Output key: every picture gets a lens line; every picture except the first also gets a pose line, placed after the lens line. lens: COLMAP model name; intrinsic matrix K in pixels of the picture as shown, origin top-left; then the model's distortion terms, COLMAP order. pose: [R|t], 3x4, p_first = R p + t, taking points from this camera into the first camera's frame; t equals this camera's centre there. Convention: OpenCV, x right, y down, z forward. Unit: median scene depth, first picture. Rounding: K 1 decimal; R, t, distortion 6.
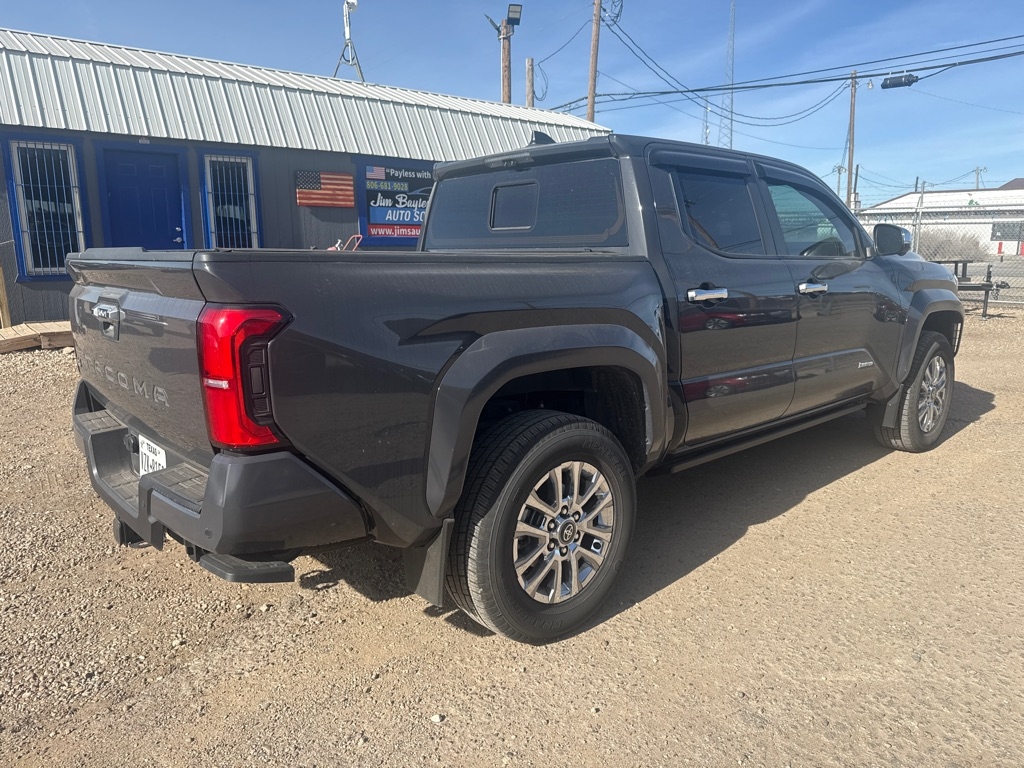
lens RADIAL K [[724.4, 0, 511.1], [0, 724.4, 383.3], [0, 0, 1]] dist [0.021713, -0.025122]
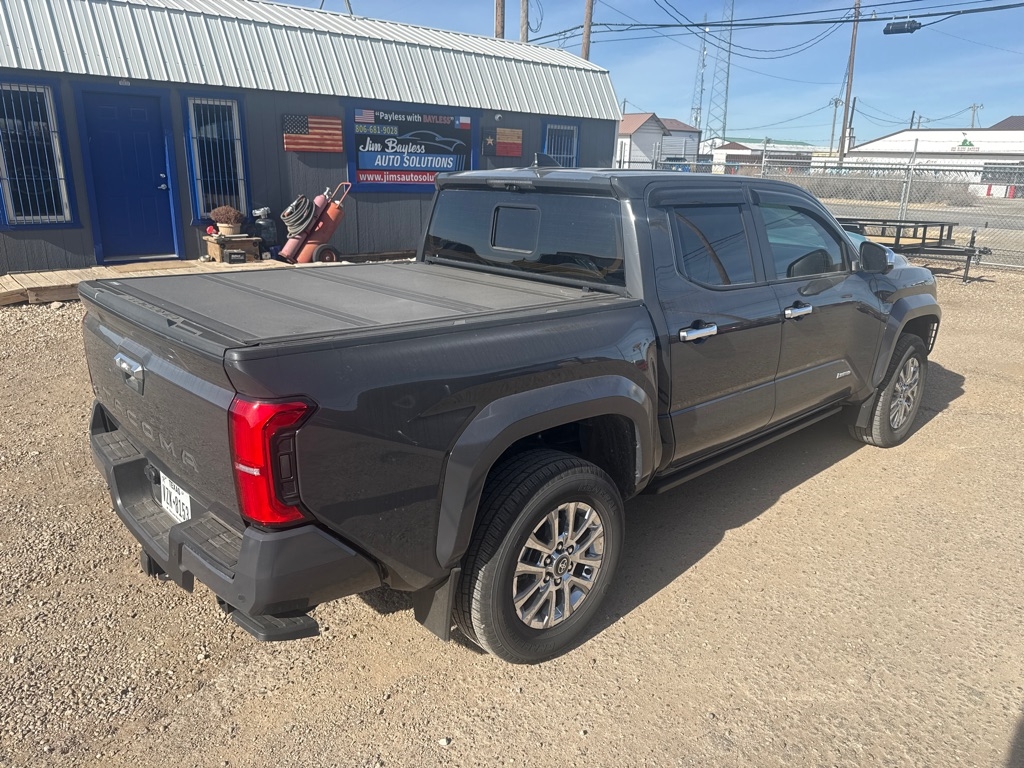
lens RADIAL K [[724.4, 0, 517.9], [0, 724.4, 387.3], [0, 0, 1]] dist [0.021713, -0.025122]
pose [[0.999330, 0.018145, 0.031775, -0.021422], [-0.021472, 0.993950, 0.107713, -0.137121], [-0.029629, -0.108323, 0.993674, -0.043413]]
